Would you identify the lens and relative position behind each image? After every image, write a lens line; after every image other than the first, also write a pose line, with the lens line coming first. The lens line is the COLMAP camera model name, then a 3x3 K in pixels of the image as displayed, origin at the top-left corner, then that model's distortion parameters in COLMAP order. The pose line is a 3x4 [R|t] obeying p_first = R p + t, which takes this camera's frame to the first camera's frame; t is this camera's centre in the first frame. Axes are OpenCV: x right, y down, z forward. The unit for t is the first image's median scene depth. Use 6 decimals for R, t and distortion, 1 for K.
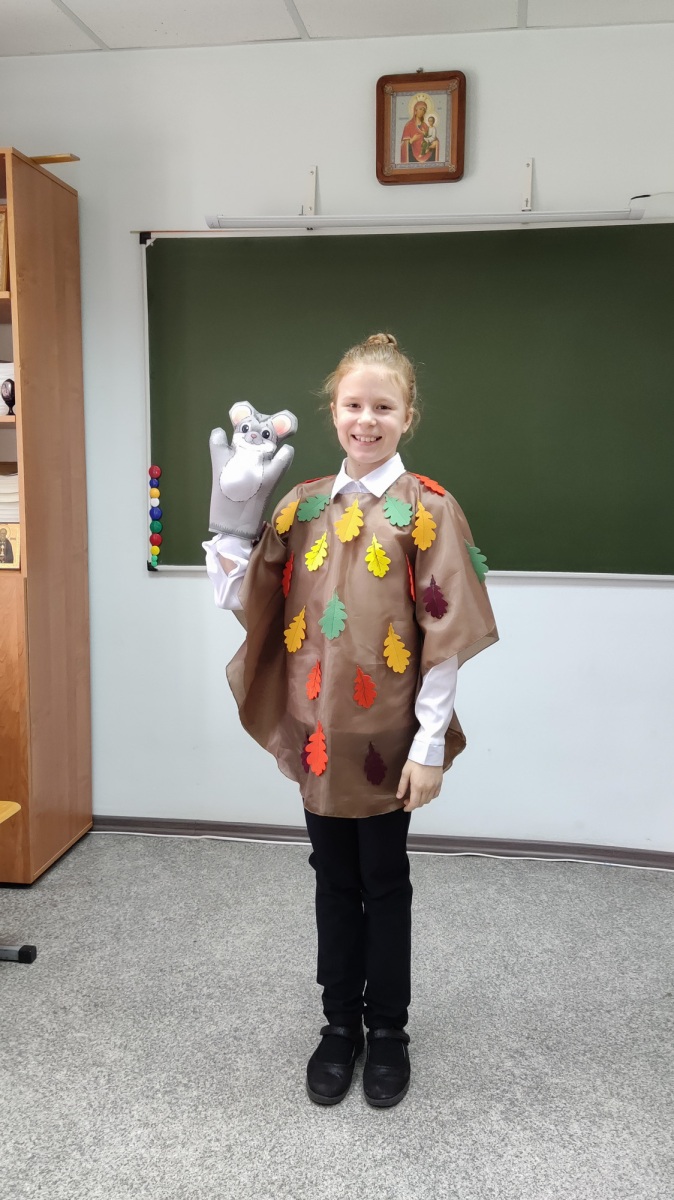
lens RADIAL K [[948.6, 0, 349.3], [0, 948.6, 571.3], [0, 0, 1]] dist [0.098278, -0.081829]
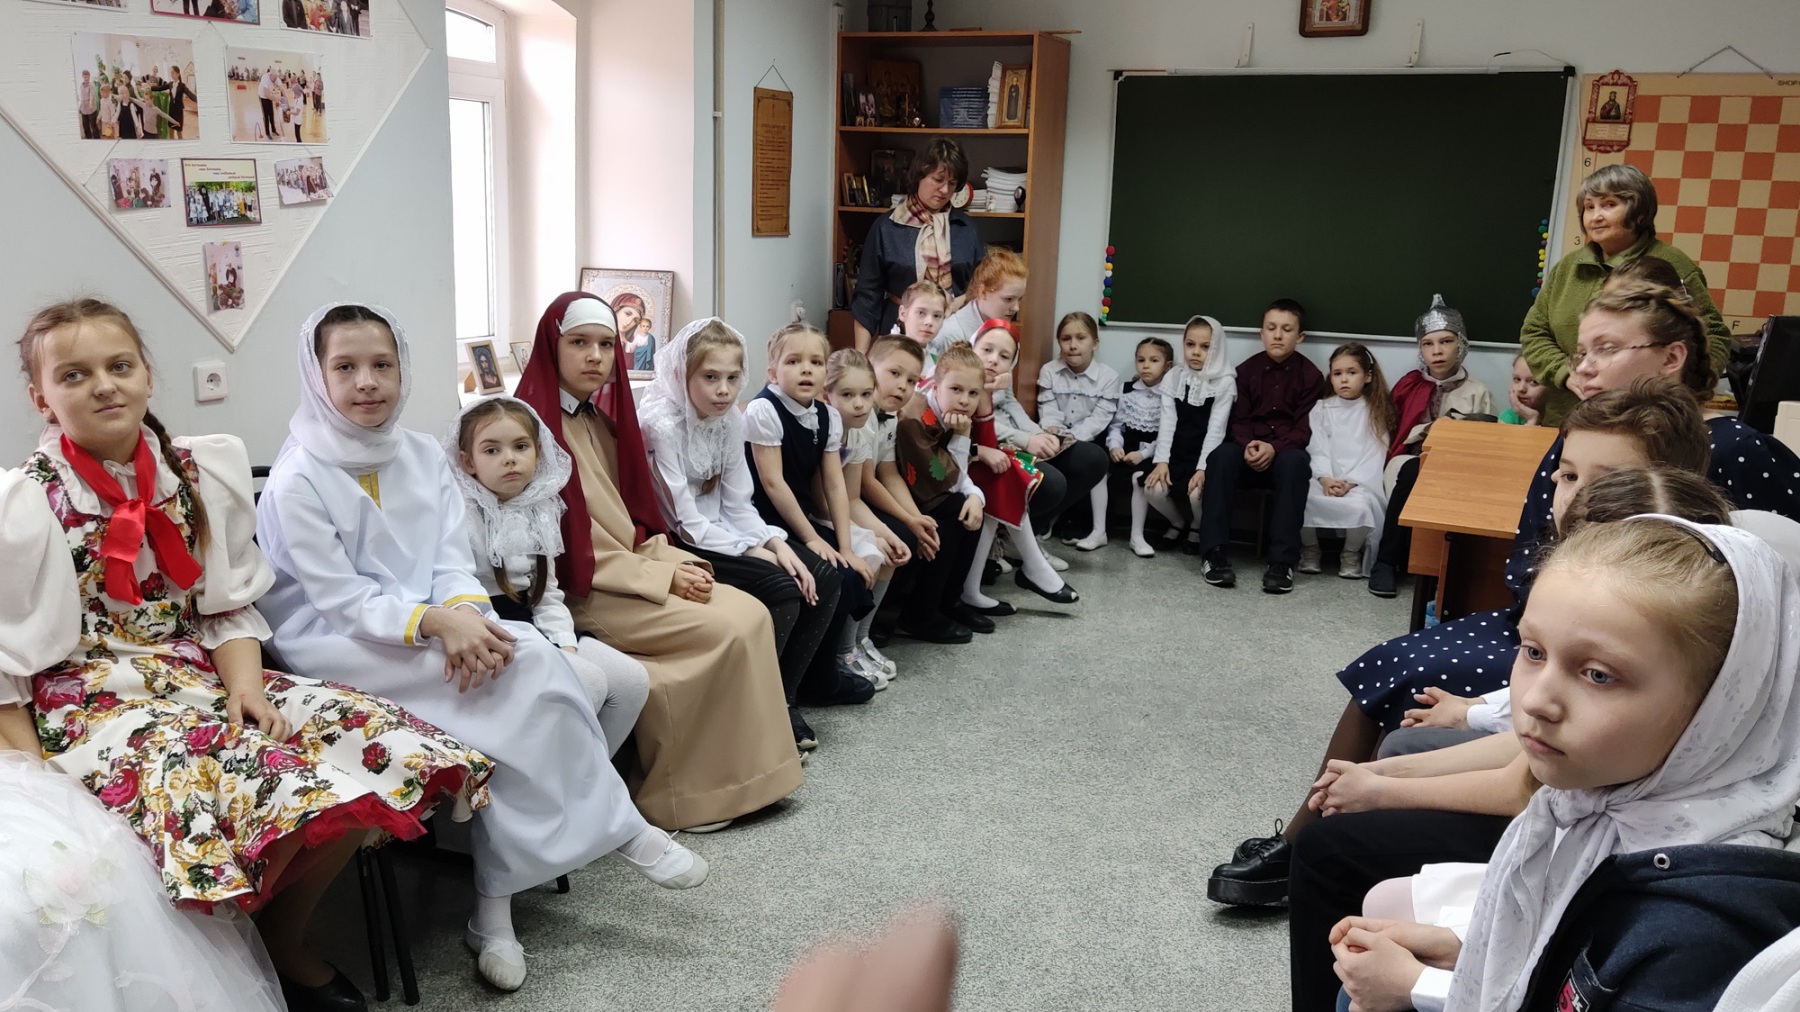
lens RADIAL K [[1475.4, 0, 876.3], [0, 1475.4, 527.8], [0, 0, 1]] dist [0.055874, -0.087912]
pose [[0.961364, 0.079895, -0.263430, 0.063447], [-0.052803, 0.992706, 0.108378, 0.079920], [0.270168, -0.090281, 0.958571, -1.208344]]
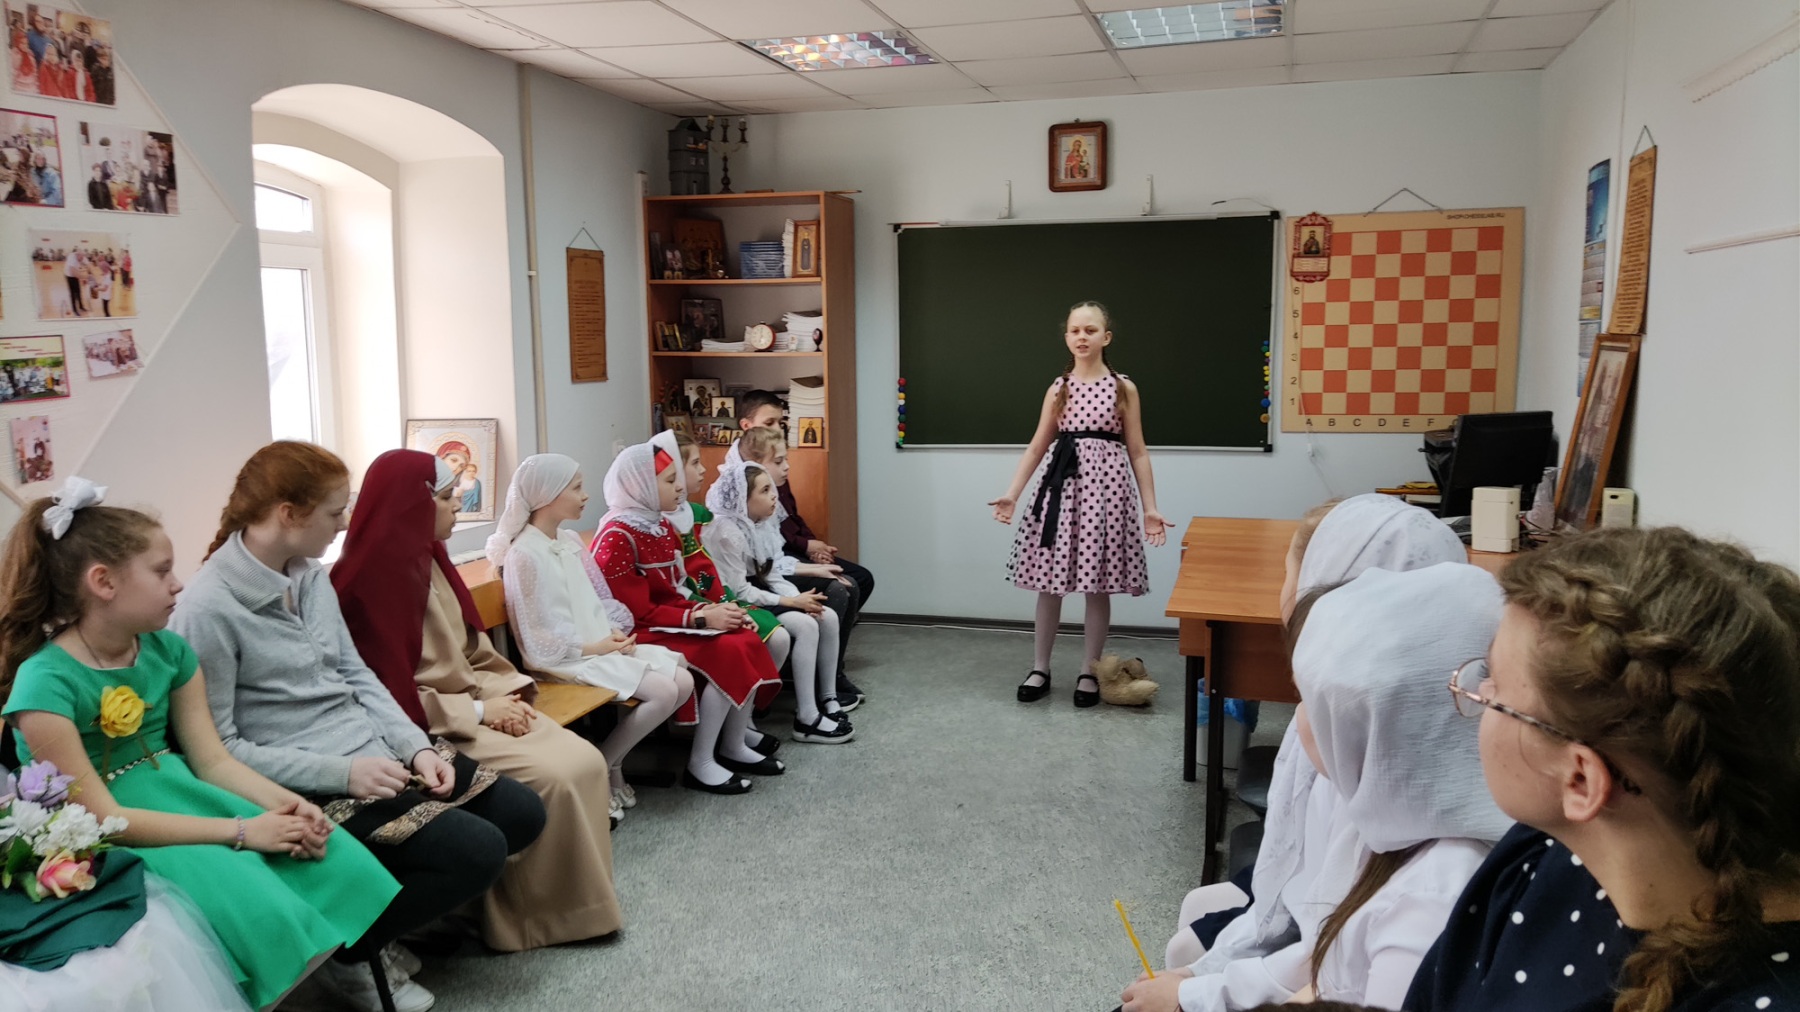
lens RADIAL K [[1316.4, 0, 896.4], [0, 1316.4, 529.1], [0, 0, 1]] dist [0.026597, -0.072905]
pose [[0.990865, 0.002061, -0.134843, 0.072402], [0.002272, 0.999486, 0.031972, 0.066064], [0.134839, -0.031987, 0.990351, -1.142994]]
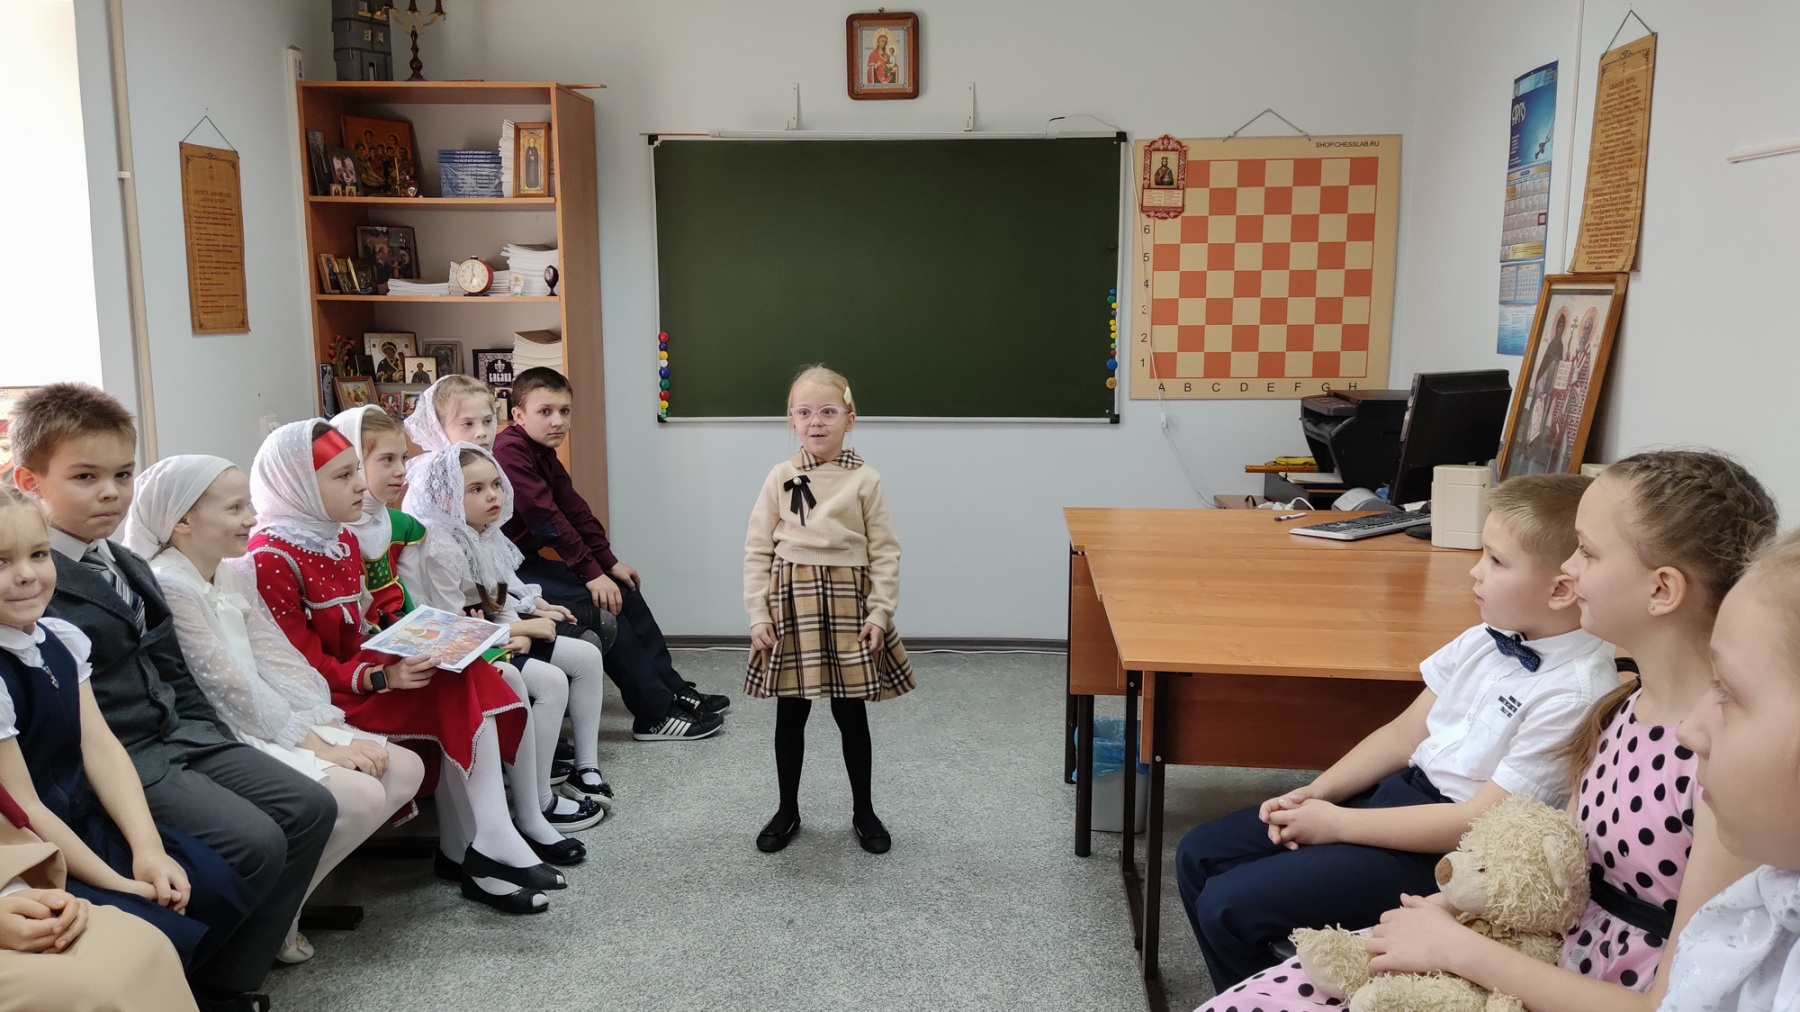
lens RADIAL K [[1360.1, 0, 923.2], [0, 1360.1, 508.0], [0, 0, 1]] dist [0.066024, -0.071428]
pose [[0.995946, -0.021053, 0.087458, -0.040090], [0.017825, 0.999136, 0.037533, 0.051663], [-0.088172, -0.035822, 0.995461, -0.764171]]
